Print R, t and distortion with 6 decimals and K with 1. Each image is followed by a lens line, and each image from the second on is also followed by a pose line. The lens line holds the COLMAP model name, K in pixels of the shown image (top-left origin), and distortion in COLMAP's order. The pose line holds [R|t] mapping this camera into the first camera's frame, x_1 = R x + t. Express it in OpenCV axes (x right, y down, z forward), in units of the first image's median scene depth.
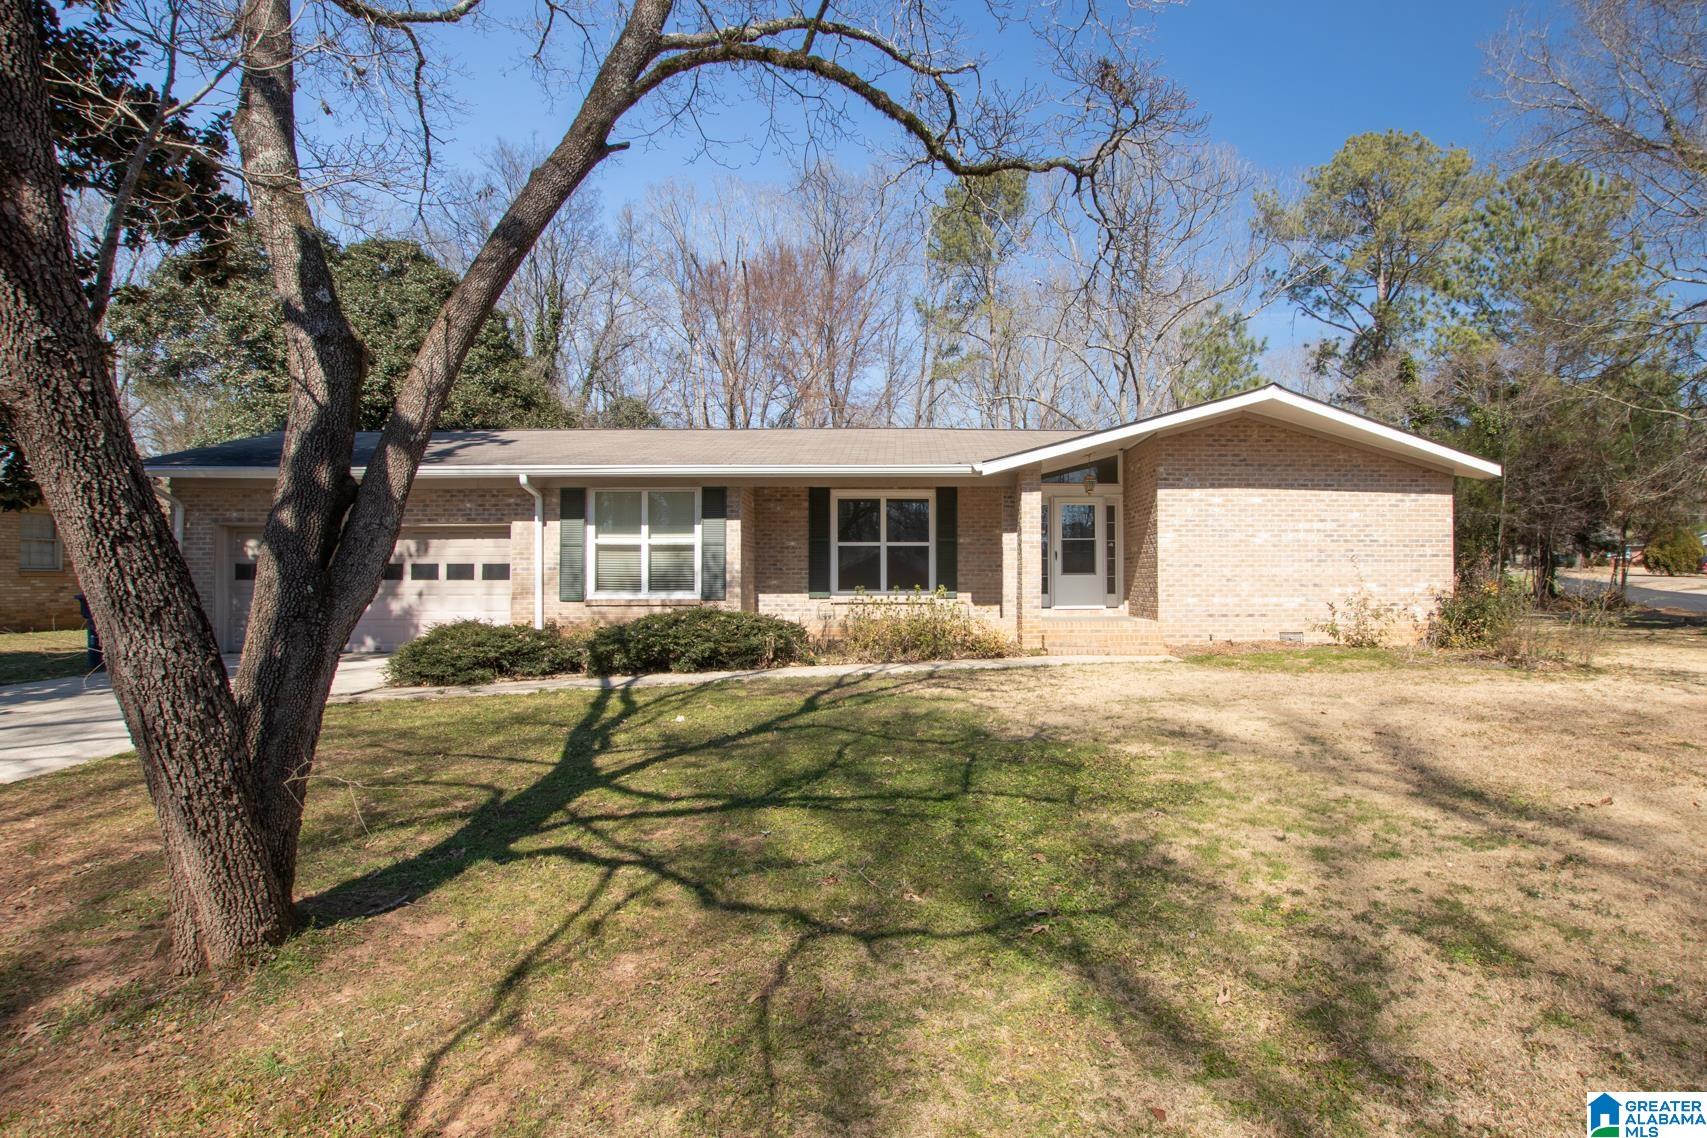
lens RADIAL K [[866.7, 0, 933.2], [0, 866.7, 566.1], [0, 0, 1]] dist [-0.029122, 0.000168]
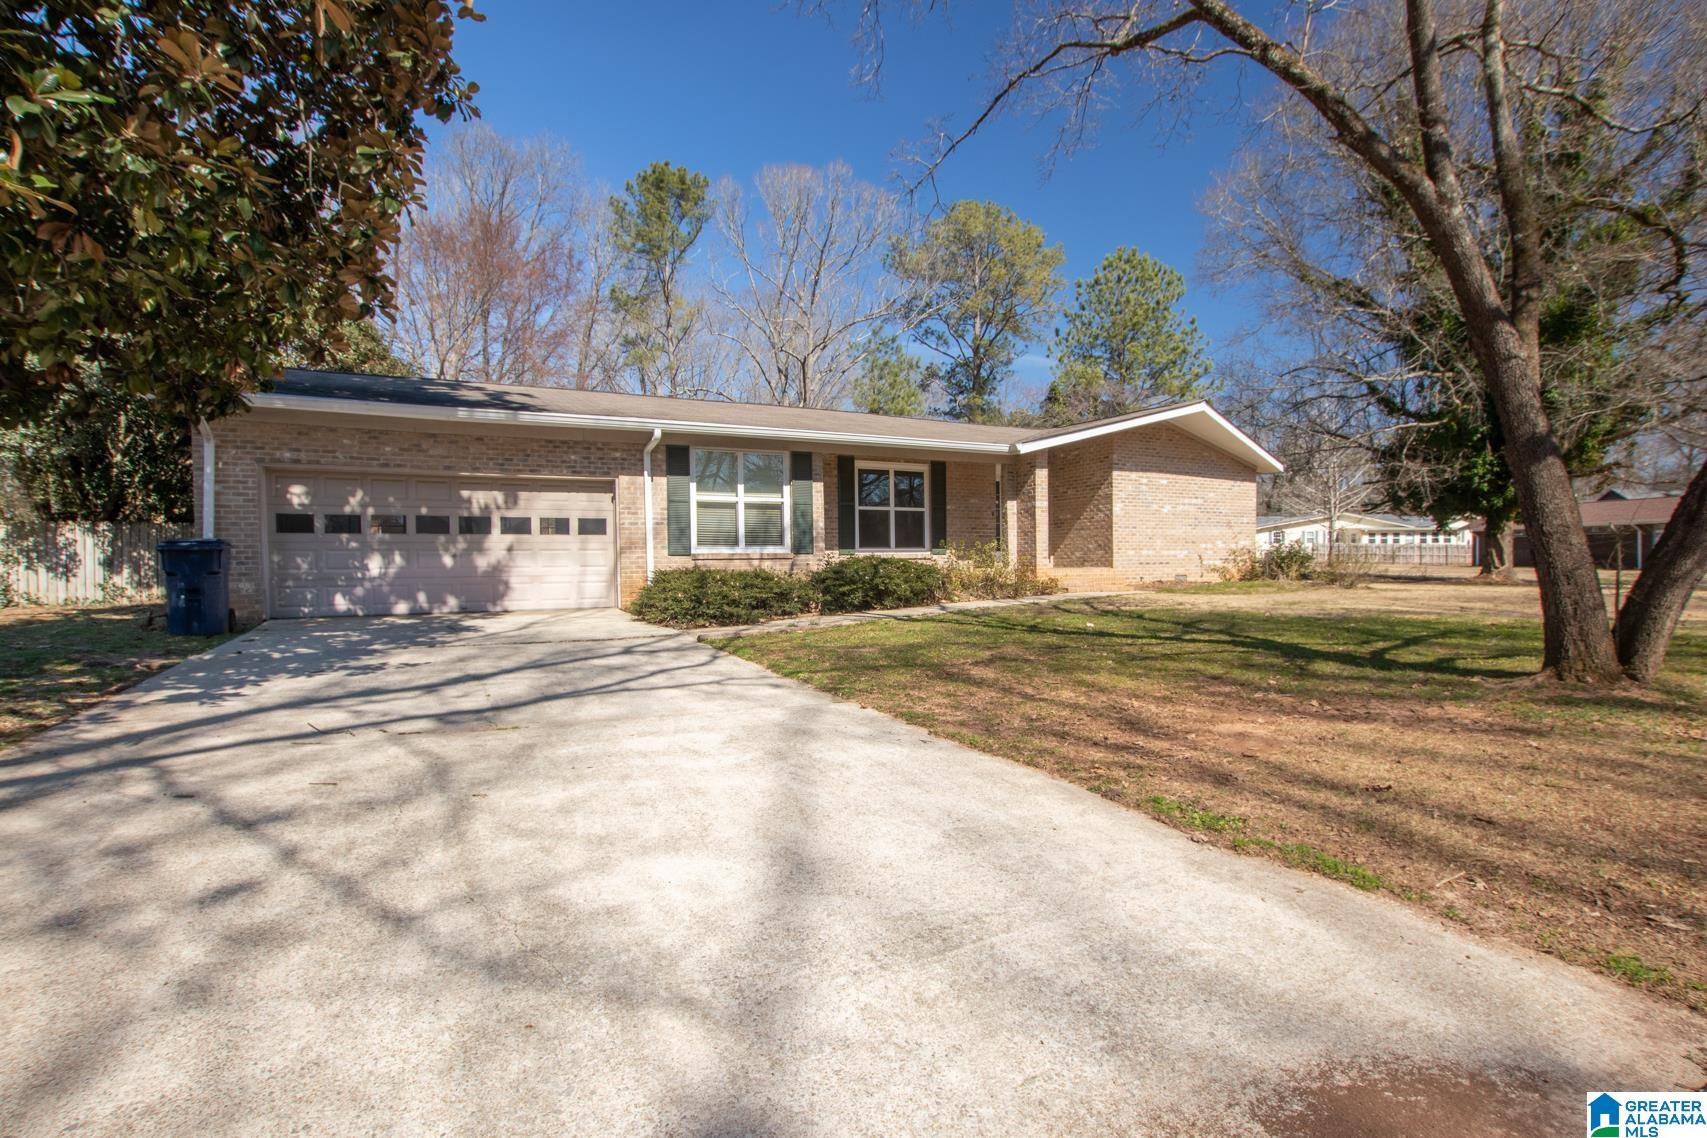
lens RADIAL K [[792.3, 0, 842.8], [0, 792.3, 586.6], [0, 0, 1]] dist [-0.029875, 0.003025]
pose [[0.902372, -0.020499, 0.430470, -0.646891], [0.002001, 0.999057, 0.043381, 0.037325], [-0.430953, -0.038285, 0.901562, 0.055824]]
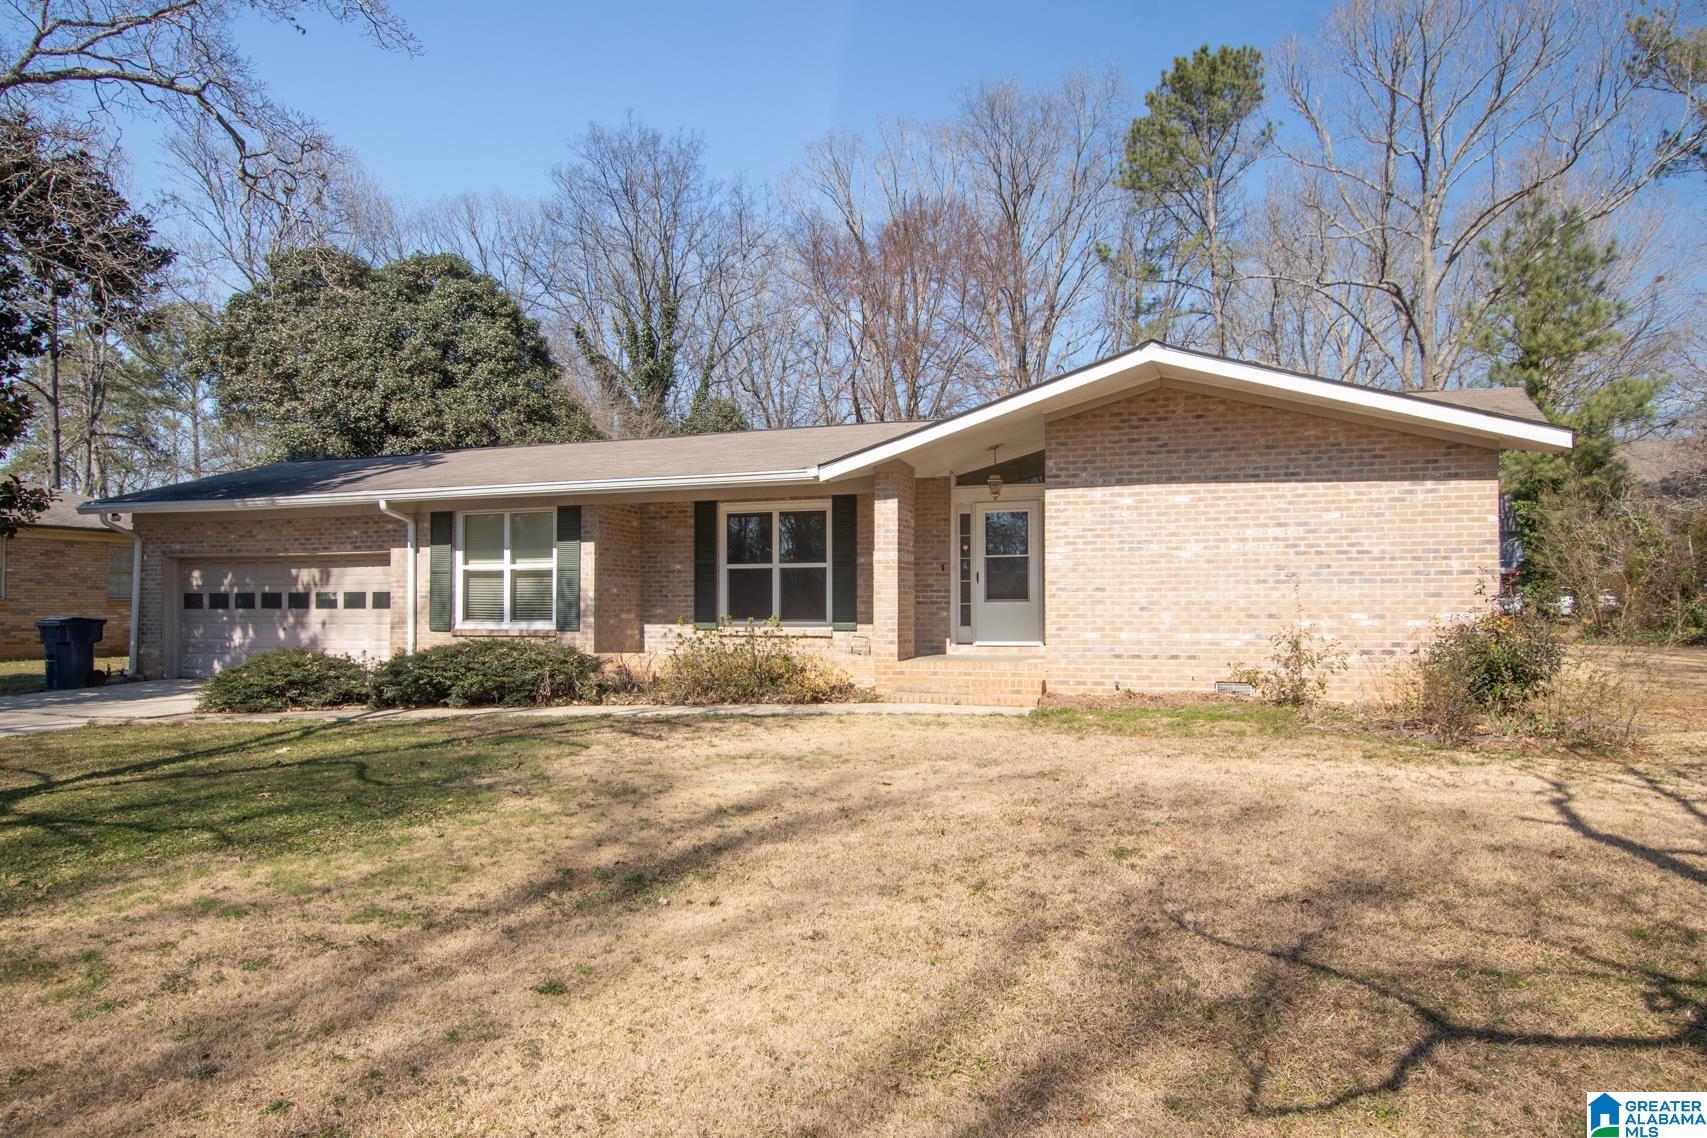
lens RADIAL K [[1087.1, 0, 863.0], [0, 1087.1, 595.1], [0, 0, 1]] dist [-0.007946, 0.000477]
pose [[0.934817, -0.004364, -0.355103, 0.438956], [0.006199, 0.999973, 0.004028, -0.000860], [0.355076, -0.005967, 0.934818, 0.044662]]
